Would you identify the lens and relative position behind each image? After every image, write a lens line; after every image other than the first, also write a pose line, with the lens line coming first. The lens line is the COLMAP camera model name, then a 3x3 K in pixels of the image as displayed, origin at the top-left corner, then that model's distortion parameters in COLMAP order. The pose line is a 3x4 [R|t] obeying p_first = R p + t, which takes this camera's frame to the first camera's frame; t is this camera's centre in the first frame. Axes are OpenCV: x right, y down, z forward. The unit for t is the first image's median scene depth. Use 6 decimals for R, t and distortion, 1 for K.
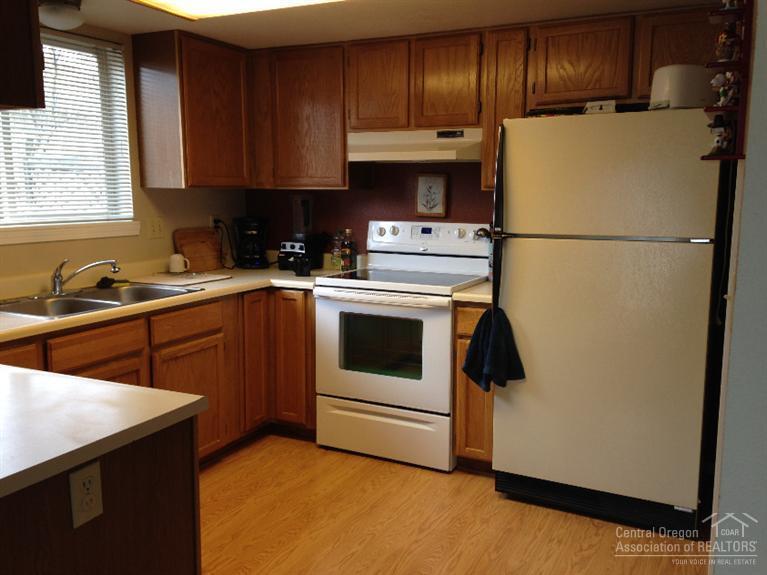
lens RADIAL K [[696.8, 0, 385.8], [0, 696.8, 287.0], [0, 0, 1]] dist [0.209458, -0.311770]
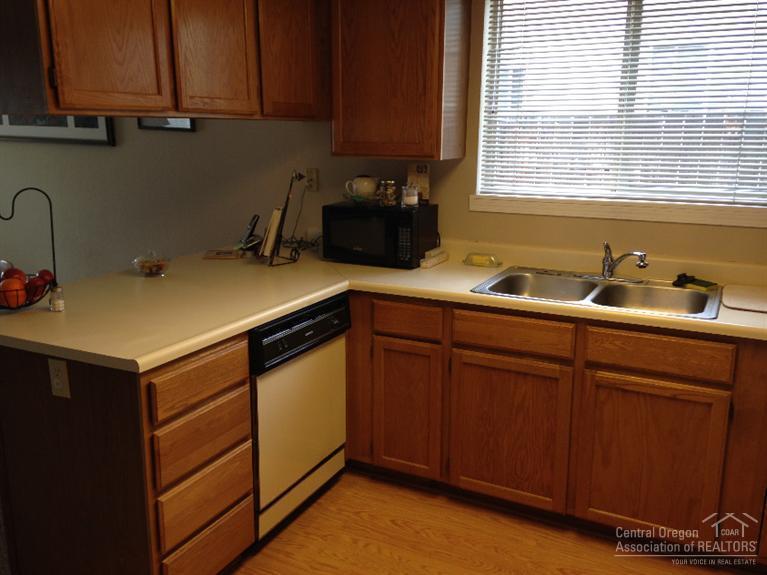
lens RADIAL K [[696.8, 0, 385.8], [0, 696.8, 287.0], [0, 0, 1]] dist [0.209458, -0.311770]
pose [[-0.003805, 0.230074, -0.973166, 0.444443], [-0.148176, 0.962300, 0.228084, -0.149565], [0.988954, 0.145068, 0.030429, 0.728682]]
